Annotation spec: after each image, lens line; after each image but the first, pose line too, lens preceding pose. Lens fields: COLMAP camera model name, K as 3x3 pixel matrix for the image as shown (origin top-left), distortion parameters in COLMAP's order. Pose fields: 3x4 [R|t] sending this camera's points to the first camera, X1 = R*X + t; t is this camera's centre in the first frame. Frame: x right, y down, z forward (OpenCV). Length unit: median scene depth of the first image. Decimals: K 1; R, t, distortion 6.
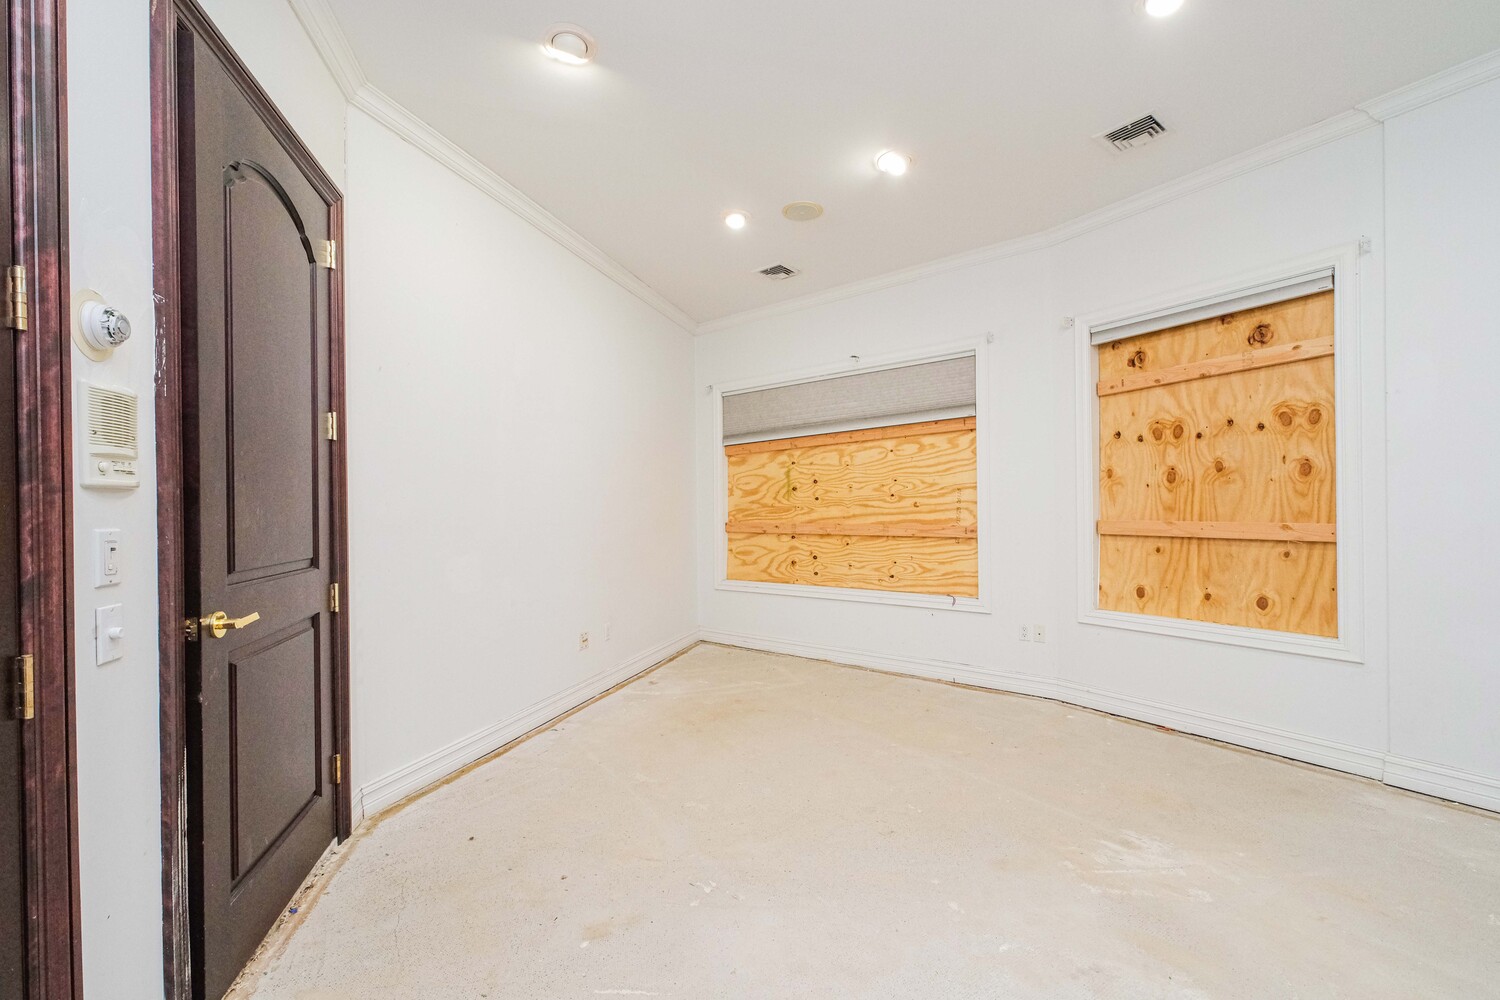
lens RADIAL K [[625.8, 0, 751.5], [0, 625.8, 510.1], [0, 0, 1]] dist [0.000201, 0.000486]
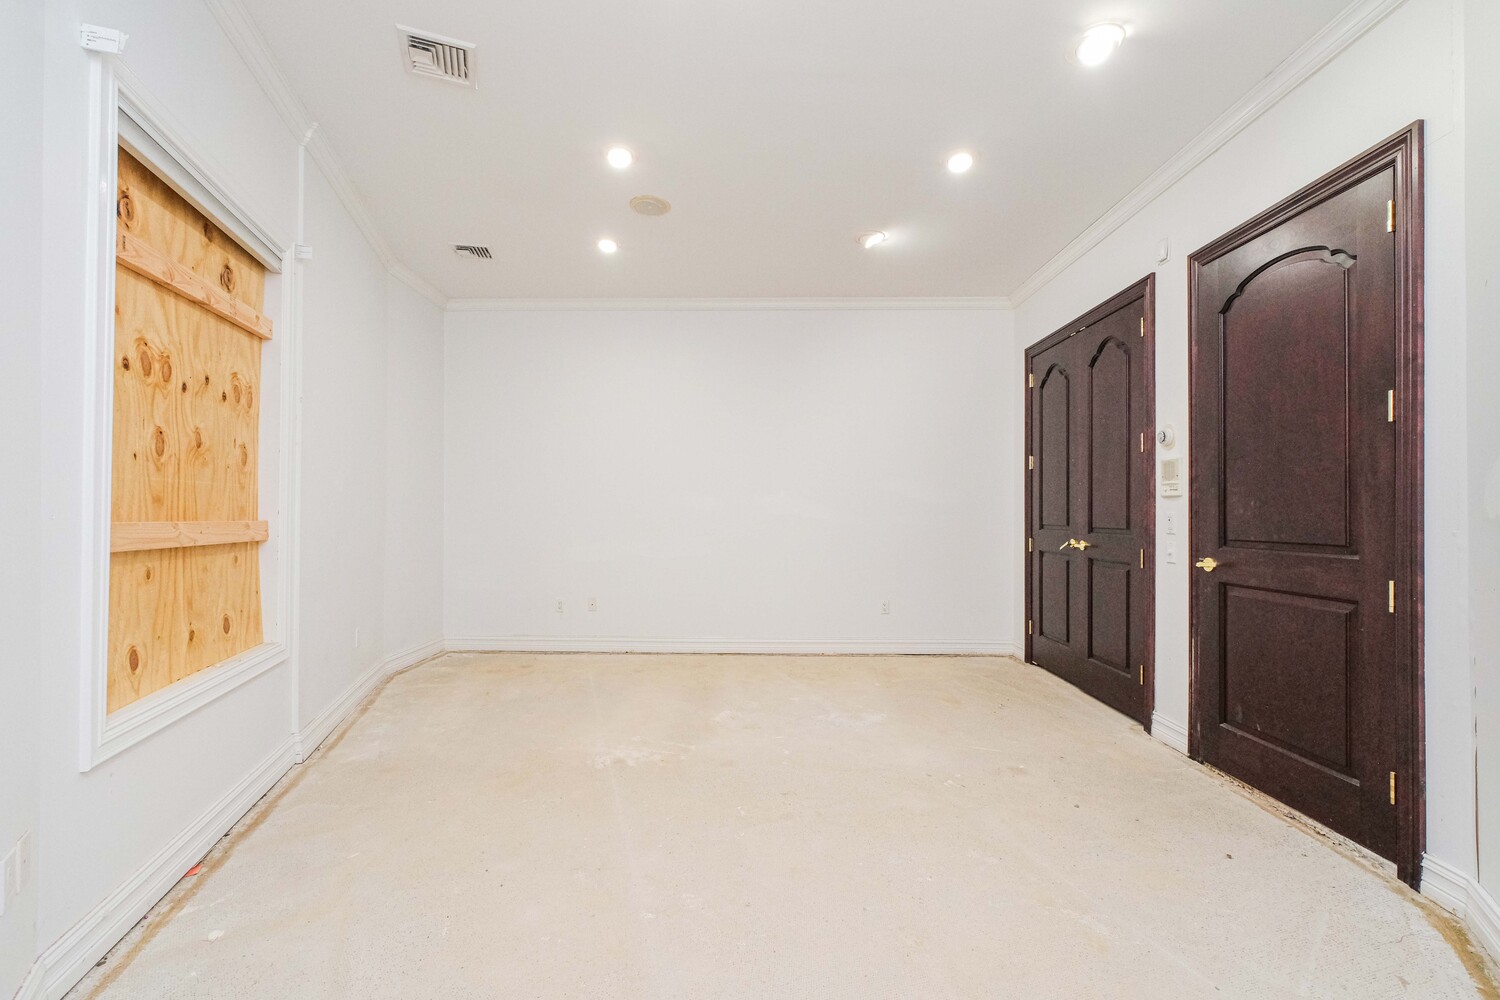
lens RADIAL K [[625.8, 0, 751.5], [0, 625.8, 510.1], [0, 0, 1]] dist [0.000201, 0.000486]
pose [[-0.962736, 0.005342, 0.270389, -0.016632], [0.003361, 0.999964, -0.007789, 0.014673], [-0.270421, -0.006590, -0.962720, 1.599433]]
